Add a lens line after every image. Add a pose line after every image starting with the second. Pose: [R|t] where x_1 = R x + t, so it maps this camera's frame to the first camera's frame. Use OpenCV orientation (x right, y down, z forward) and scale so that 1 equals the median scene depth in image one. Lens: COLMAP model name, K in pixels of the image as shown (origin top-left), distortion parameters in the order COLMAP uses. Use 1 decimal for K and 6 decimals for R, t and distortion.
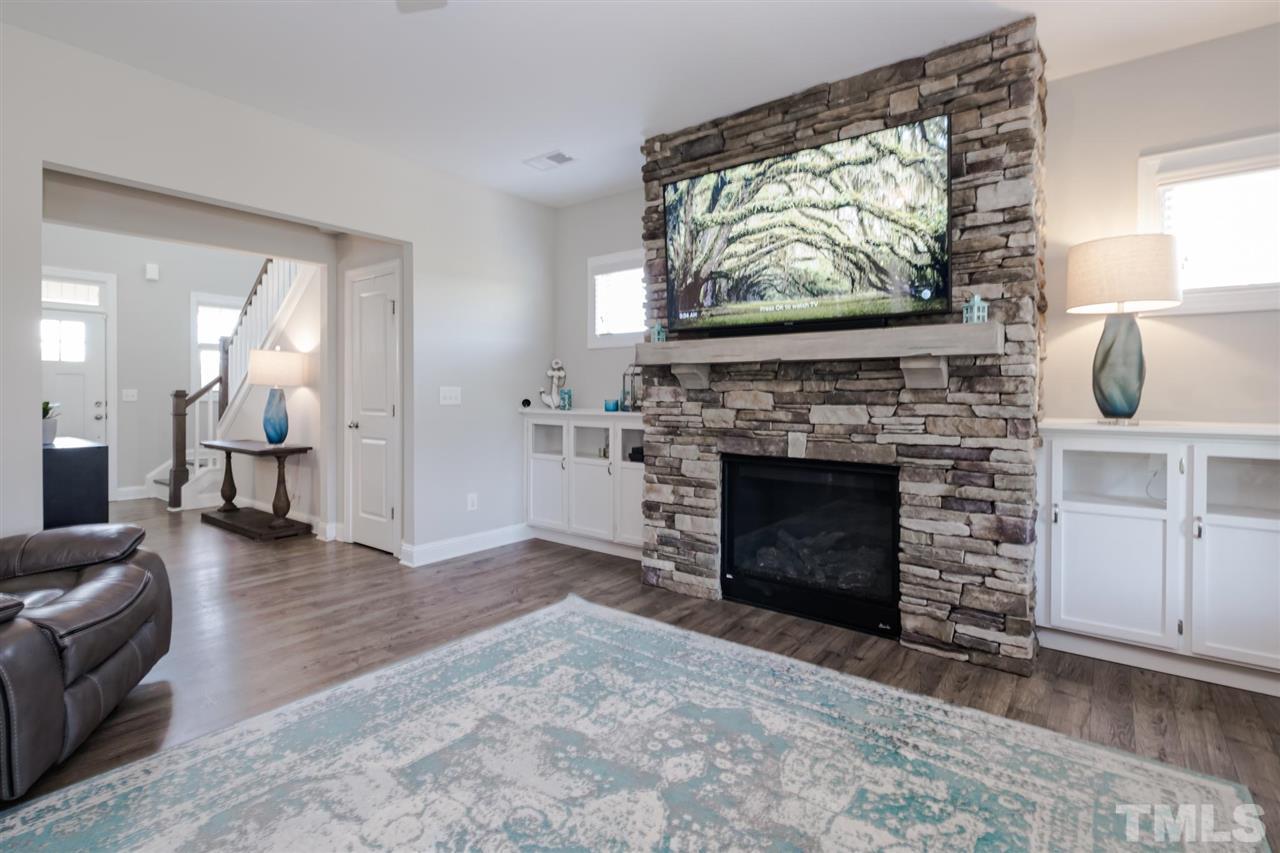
lens RADIAL K [[615.2, 0, 605.2], [0, 615.2, 401.9], [0, 0, 1]] dist [0.008378, -0.000883]
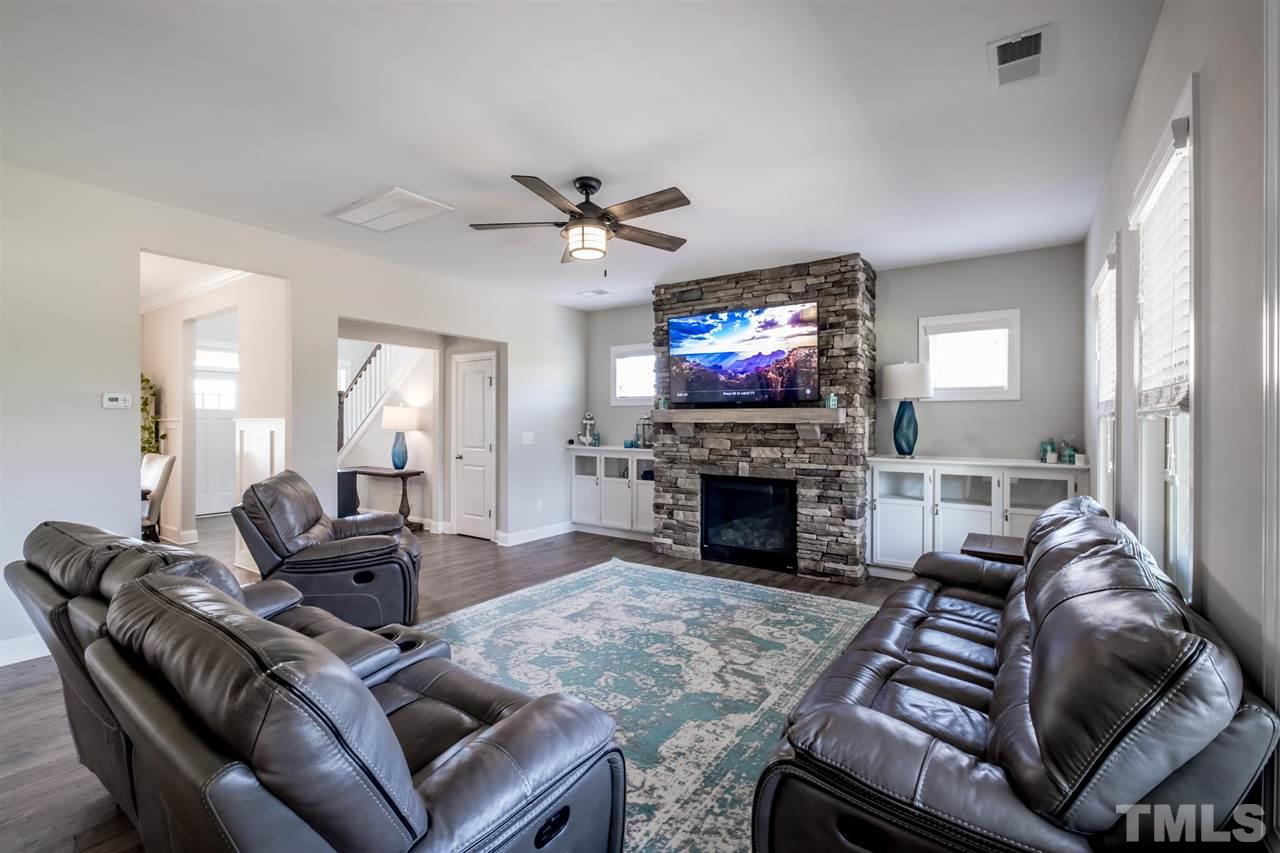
lens RADIAL K [[561.6, 0, 615.1], [0, 561.6, 424.1], [0, 0, 1]] dist [0.002565, 0.000163]
pose [[0.998028, 0.001182, 0.062758, -0.173550], [-0.000622, 0.999960, -0.008946, -0.048970], [-0.062766, 0.008890, 0.997989, -0.642011]]
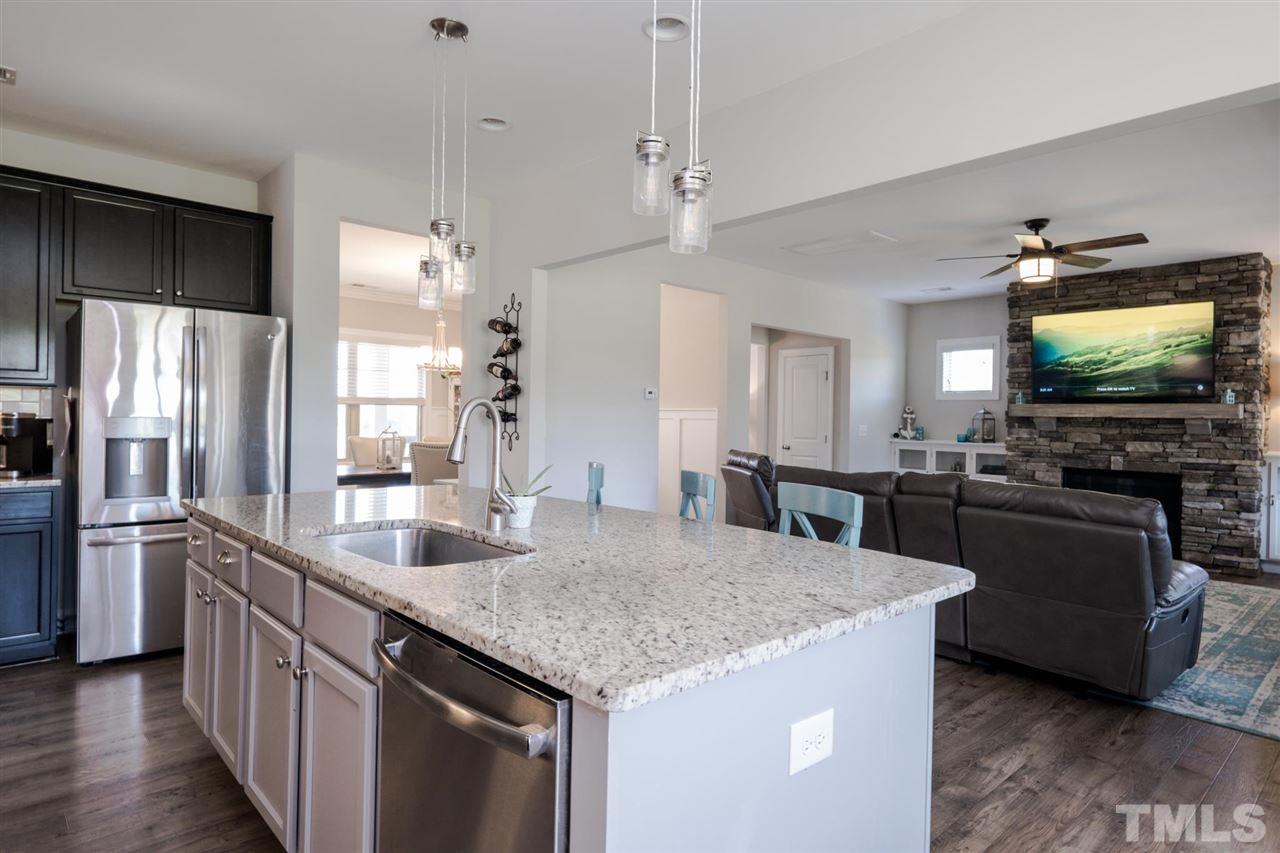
lens RADIAL K [[713.4, 0, 614.4], [0, 713.4, 422.8], [0, 0, 1]] dist [0.001572, -0.000847]
pose [[0.987632, 0.015626, -0.156006, -0.884313], [-0.016717, 0.999844, -0.005681, -0.013374], [0.155893, 0.008219, 0.987740, -1.408104]]
